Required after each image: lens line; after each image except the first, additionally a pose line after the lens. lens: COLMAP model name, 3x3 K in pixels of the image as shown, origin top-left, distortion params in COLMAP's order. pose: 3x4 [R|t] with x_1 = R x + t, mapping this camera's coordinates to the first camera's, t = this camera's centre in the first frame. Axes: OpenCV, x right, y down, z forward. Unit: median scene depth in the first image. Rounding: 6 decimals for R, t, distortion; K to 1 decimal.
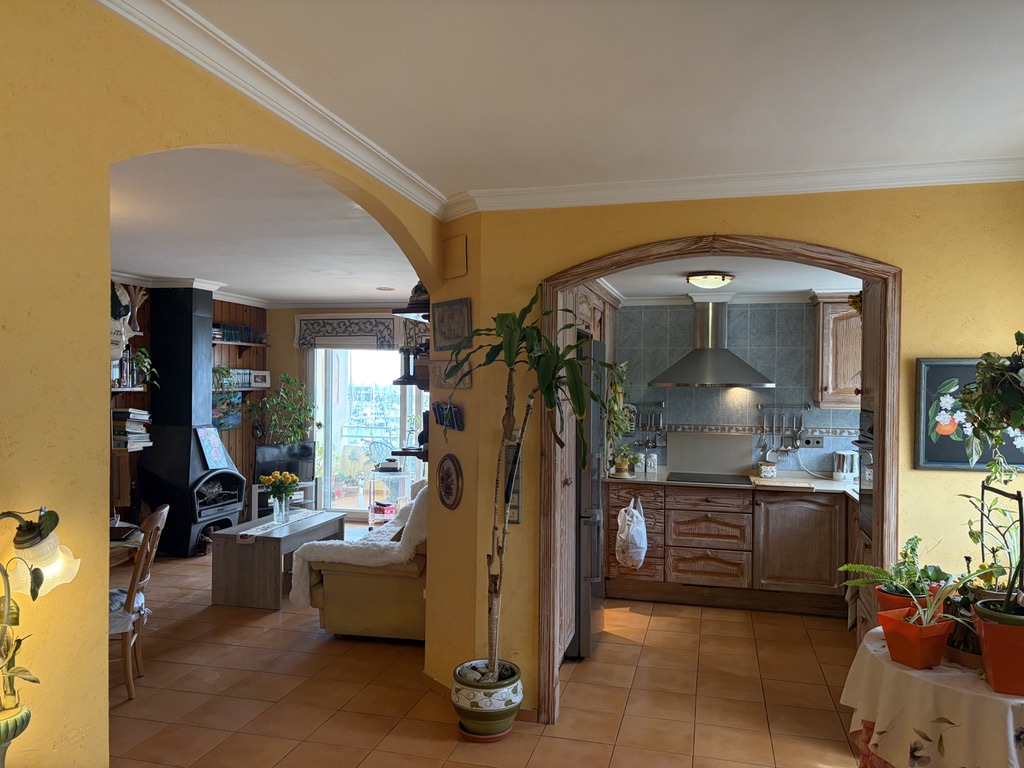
lens RADIAL K [[775.6, 0, 510.3], [0, 775.6, 390.0], [0, 0, 1]] dist [0.053866, -0.050763]
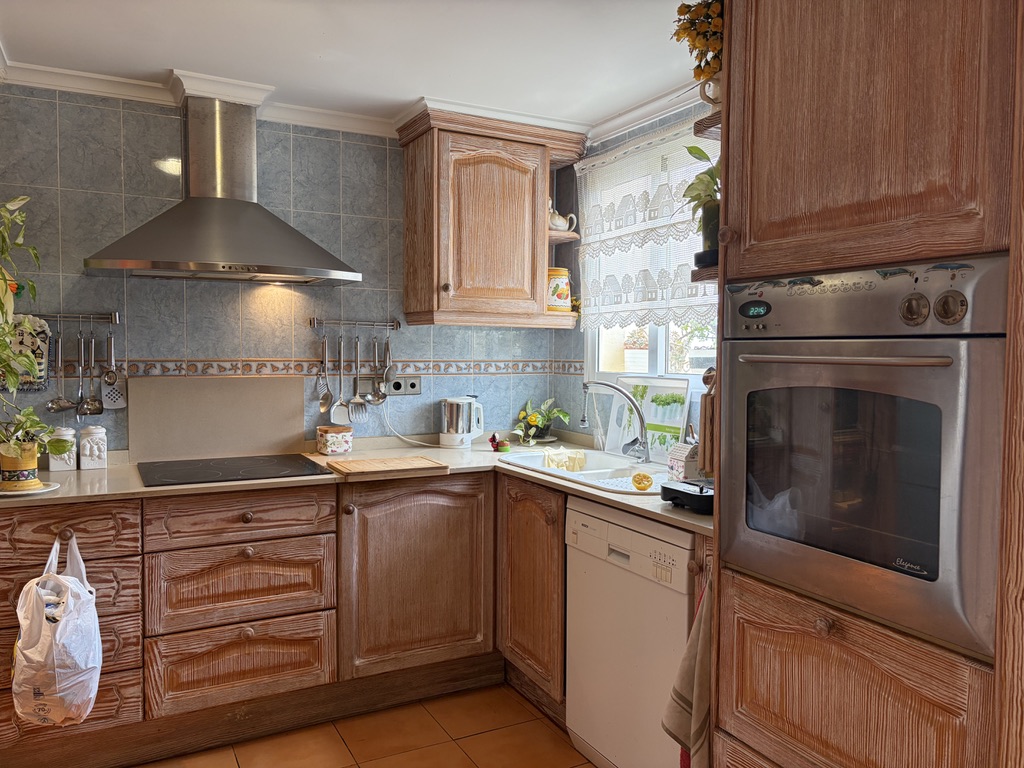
lens RADIAL K [[775.6, 0, 516.6], [0, 775.6, 386.6], [0, 0, 1]] dist [0.053866, -0.050763]
pose [[0.737678, -0.039761, 0.673981, 0.061929], [0.006795, 0.998651, 0.051478, 0.039638], [-0.675118, -0.033394, 0.736953, 0.534492]]
